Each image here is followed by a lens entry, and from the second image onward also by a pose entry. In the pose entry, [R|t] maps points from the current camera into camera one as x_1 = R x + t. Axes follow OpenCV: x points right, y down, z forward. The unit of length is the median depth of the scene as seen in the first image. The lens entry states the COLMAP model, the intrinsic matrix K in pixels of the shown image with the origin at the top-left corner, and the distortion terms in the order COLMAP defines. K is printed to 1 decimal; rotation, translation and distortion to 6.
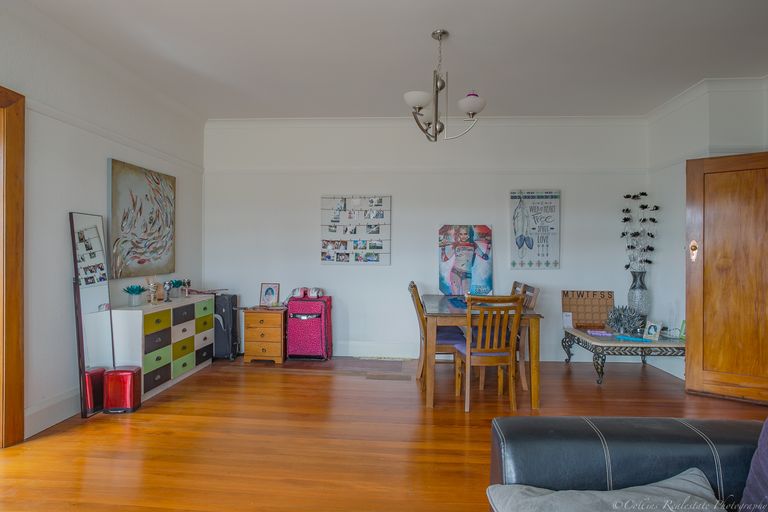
lens RADIAL K [[450.5, 0, 384.0], [0, 450.5, 256.0], [0, 0, 1]] dist [-0.001015, -0.000386]
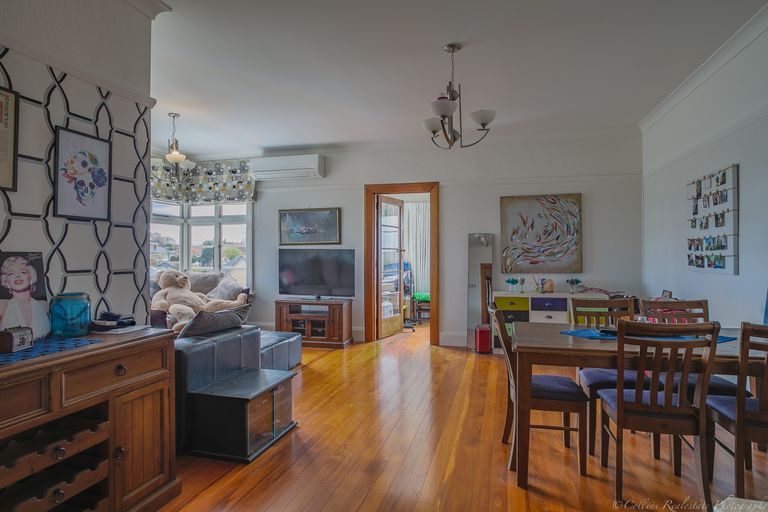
lens RADIAL K [[450.5, 0, 384.0], [0, 450.5, 256.0], [0, 0, 1]] dist [-0.001015, -0.000386]
pose [[-0.188708, -0.003820, -0.982026, 0.892244], [-0.007019, 0.999972, -0.002541, -0.000936], [0.982008, 0.006413, -0.188729, 0.781233]]
